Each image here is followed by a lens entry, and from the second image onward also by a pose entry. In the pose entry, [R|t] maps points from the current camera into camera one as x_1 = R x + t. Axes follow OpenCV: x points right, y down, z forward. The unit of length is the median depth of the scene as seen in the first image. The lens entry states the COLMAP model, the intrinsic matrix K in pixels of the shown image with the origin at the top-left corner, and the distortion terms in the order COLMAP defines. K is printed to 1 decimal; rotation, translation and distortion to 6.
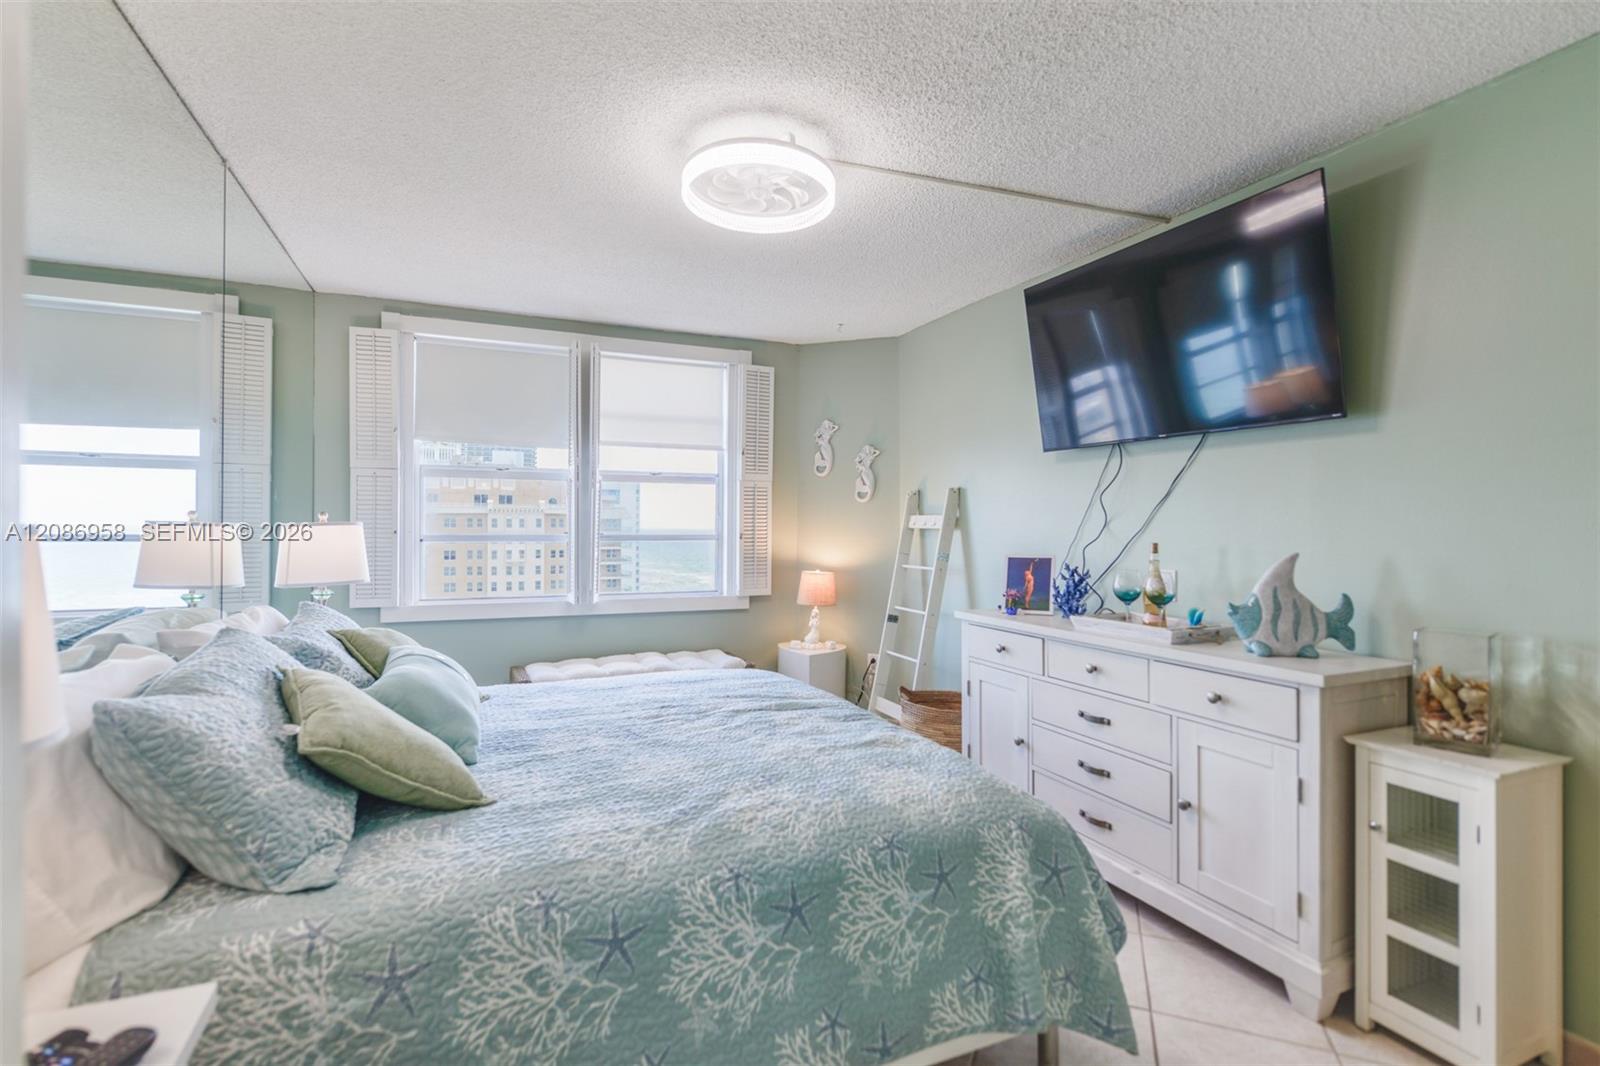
lens RADIAL K [[736.5, 0, 797.7], [0, 736.5, 528.5], [0, 0, 1]] dist [0.005055, -0.000149]
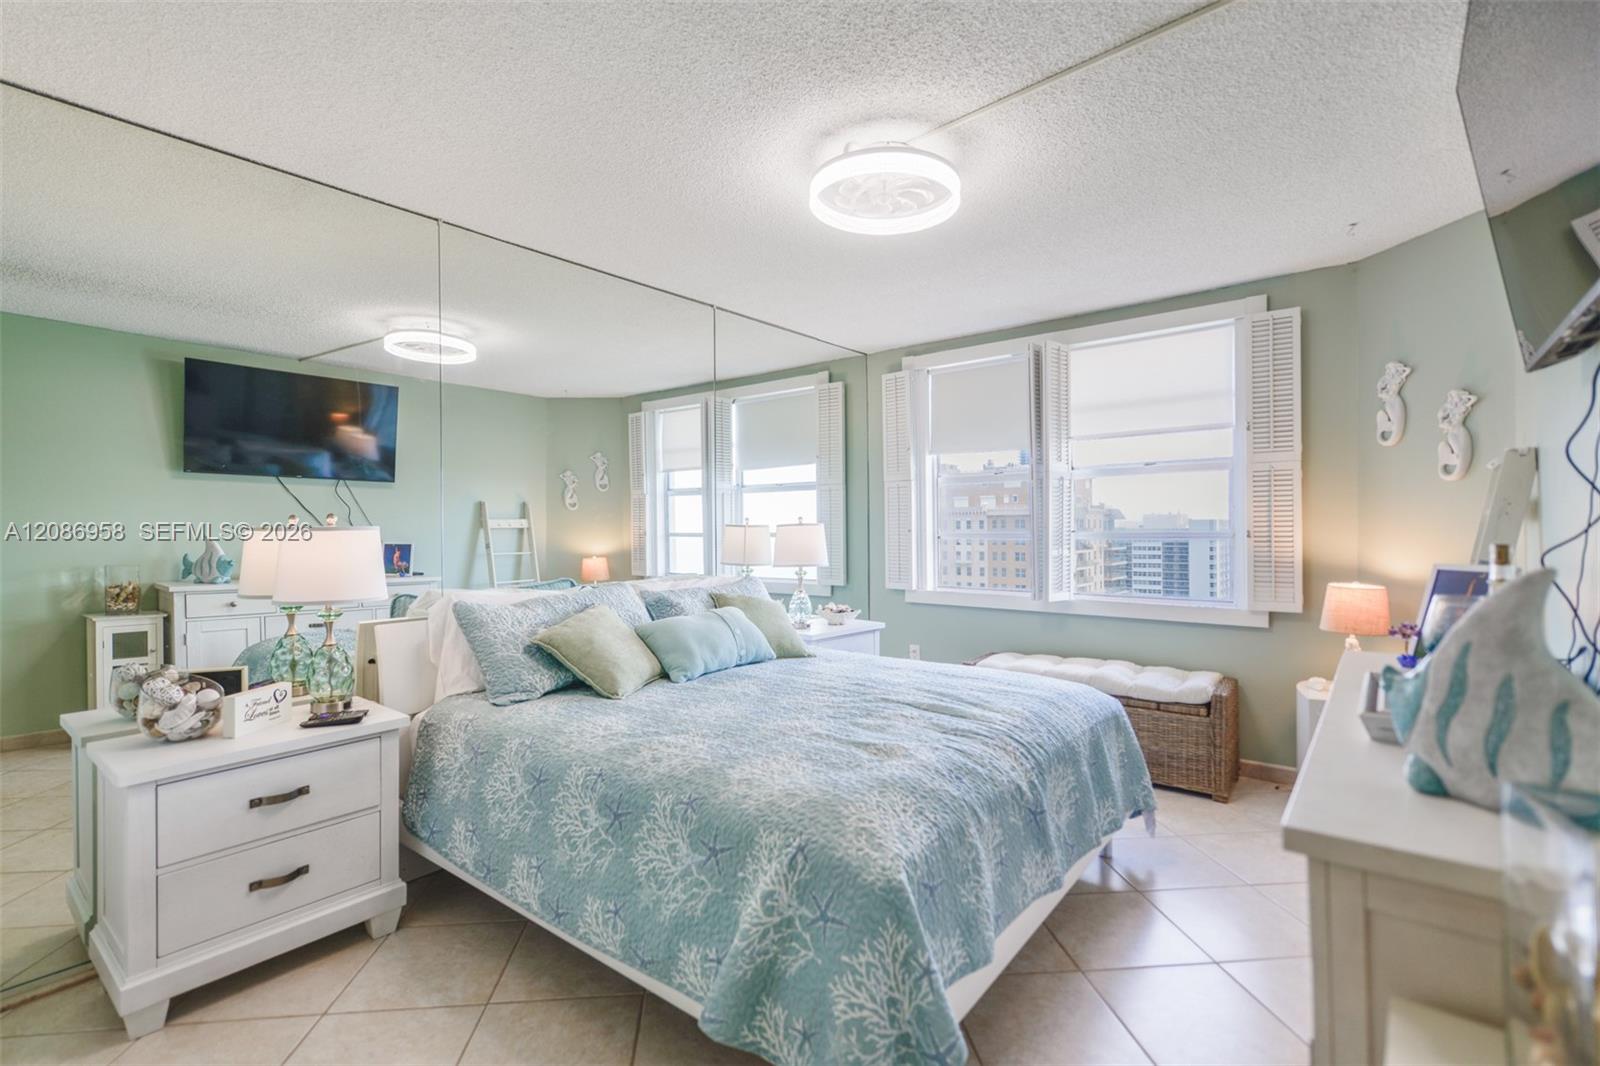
lens RADIAL K [[736.5, 0, 797.1], [0, 736.5, 530.7], [0, 0, 1]] dist [0.005055, -0.000149]
pose [[0.463521, -0.005275, -0.886070, 0.762914], [0.006612, 0.999975, -0.002494, 0.010598], [0.886061, -0.004703, 0.463545, 0.397491]]
